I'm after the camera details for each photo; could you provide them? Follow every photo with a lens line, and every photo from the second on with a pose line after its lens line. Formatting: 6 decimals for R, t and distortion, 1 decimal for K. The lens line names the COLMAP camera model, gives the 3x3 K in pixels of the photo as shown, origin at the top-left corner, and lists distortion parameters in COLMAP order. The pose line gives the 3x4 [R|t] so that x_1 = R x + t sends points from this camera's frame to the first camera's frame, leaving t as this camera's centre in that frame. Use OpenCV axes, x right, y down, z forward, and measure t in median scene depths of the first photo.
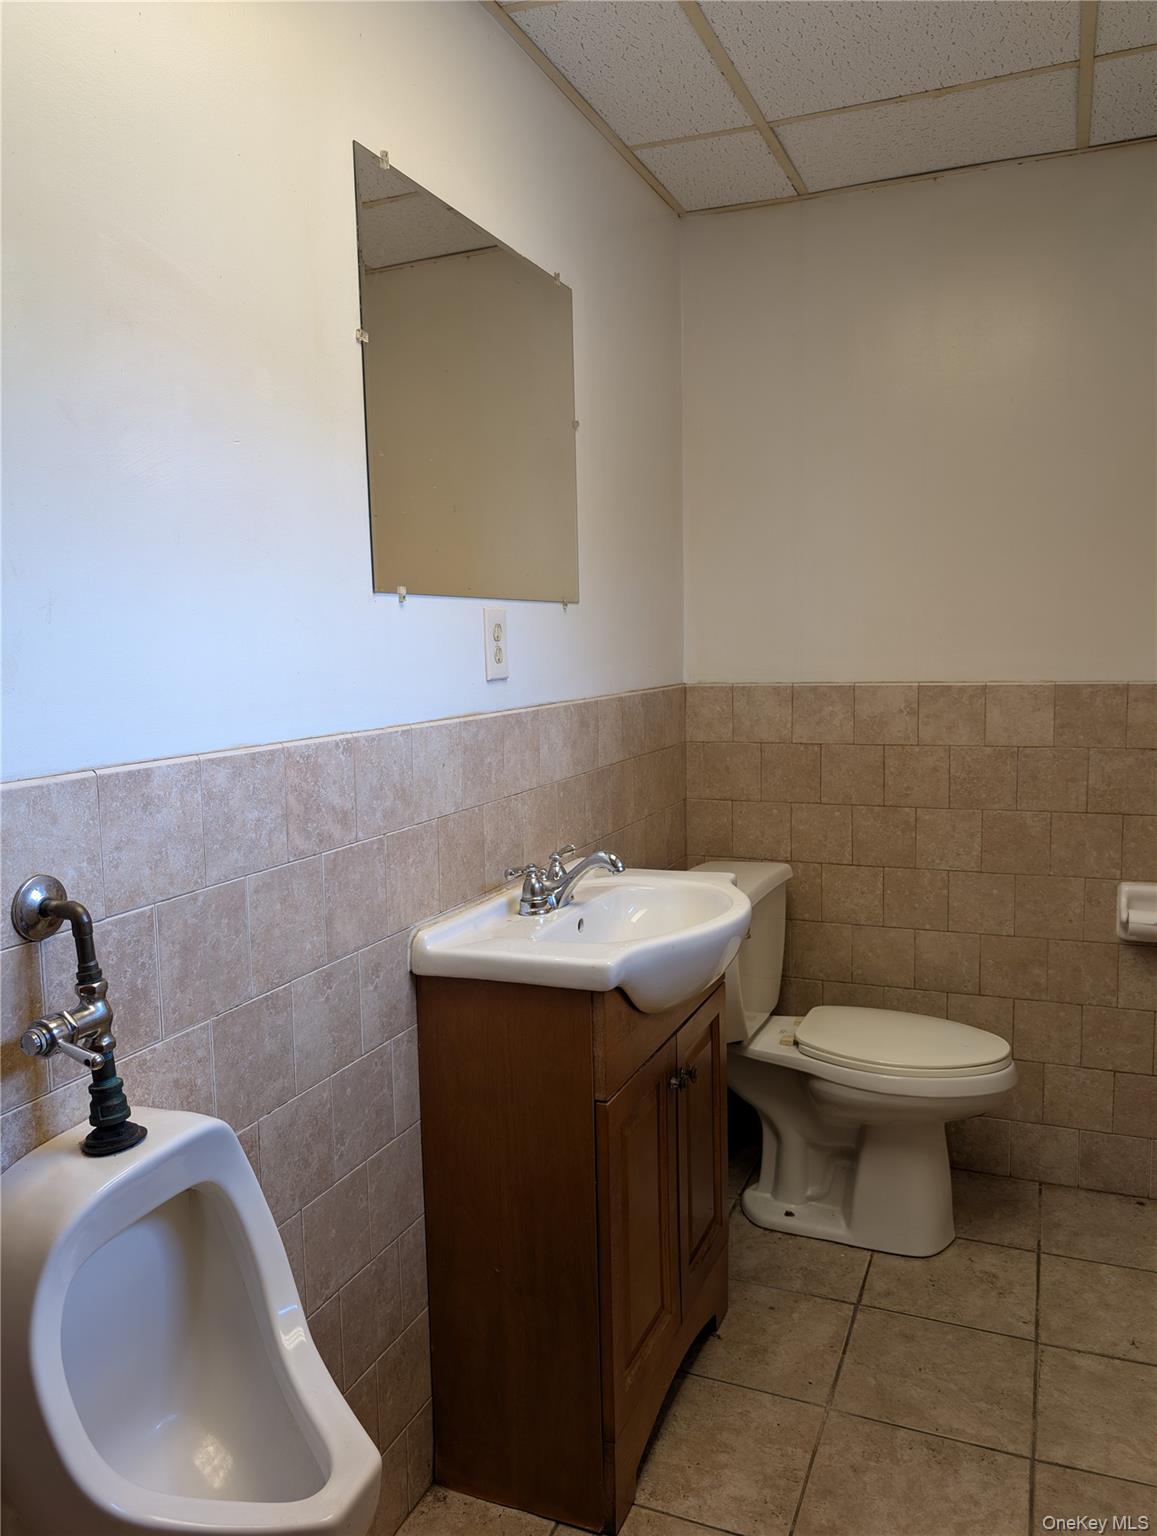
lens RADIAL K [[1144.6, 0, 594.7], [0, 1144.6, 767.1], [0, 0, 1]] dist [0.007988, -0.020132]
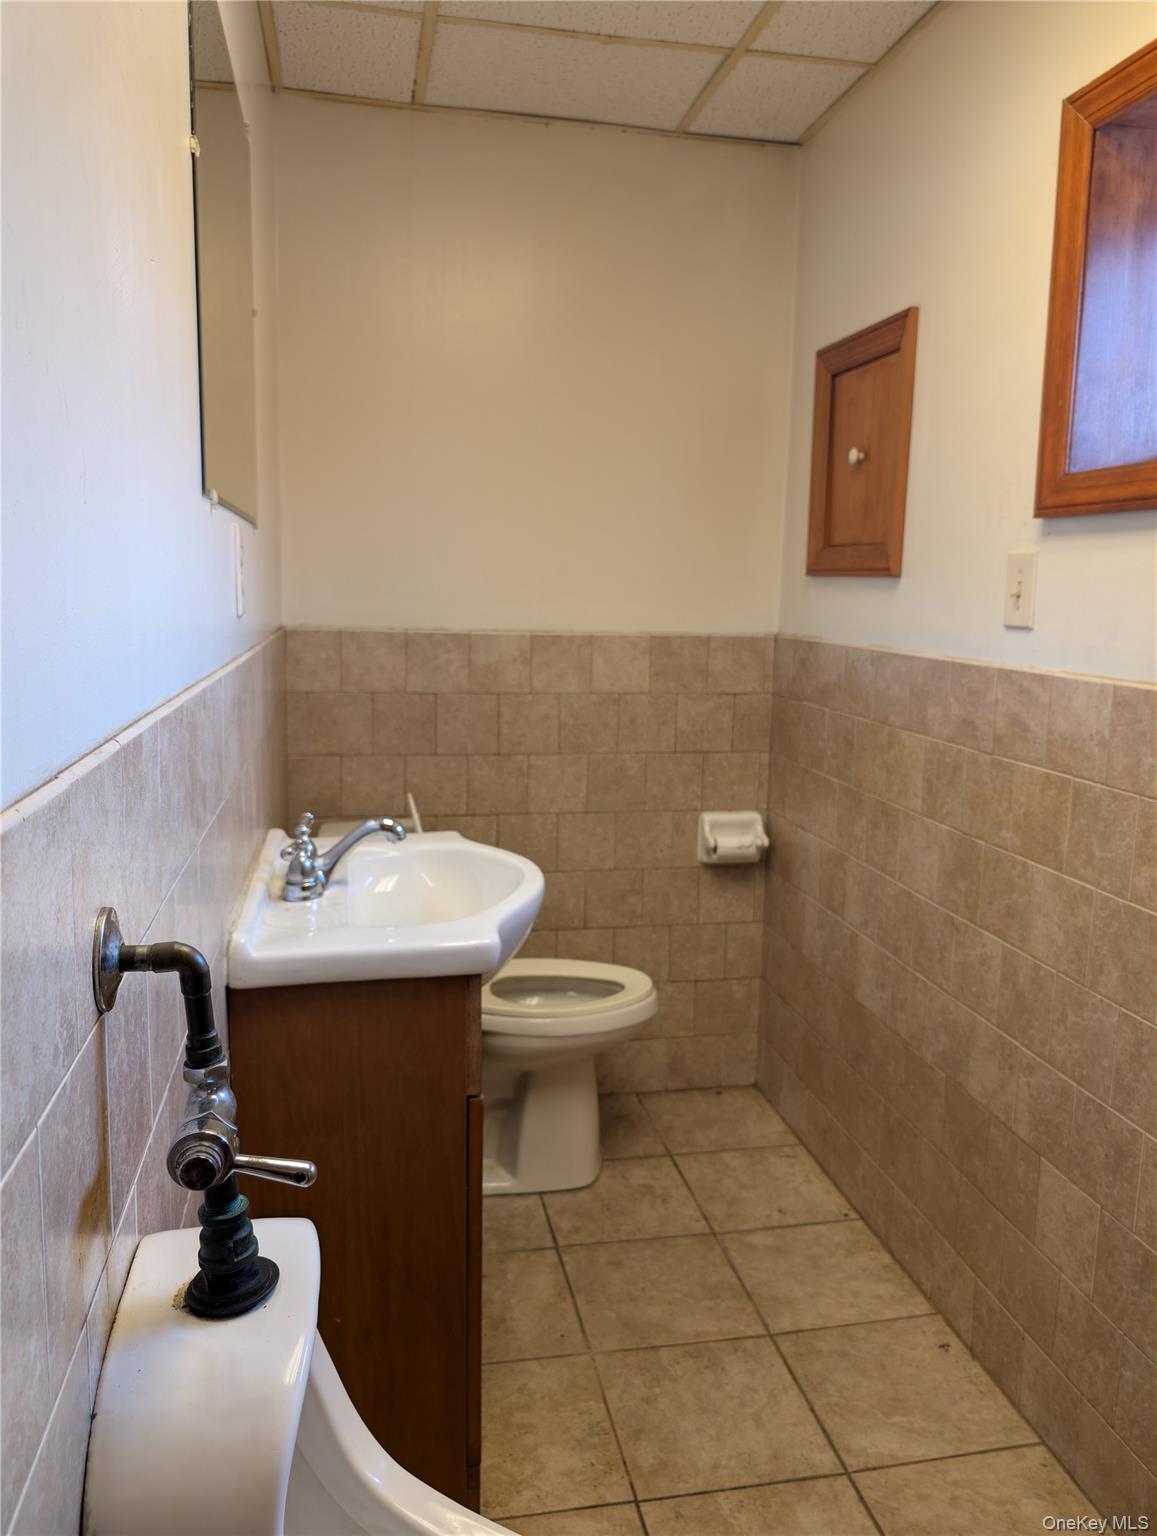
lens RADIAL K [[1144.6, 0, 587.5], [0, 1144.6, 760.2], [0, 0, 1]] dist [0.007988, -0.020132]
pose [[0.825055, -0.045437, 0.563223, -0.259460], [0.024052, 0.998682, 0.045334, -0.004451], [-0.564541, -0.023857, 0.825060, 0.140654]]
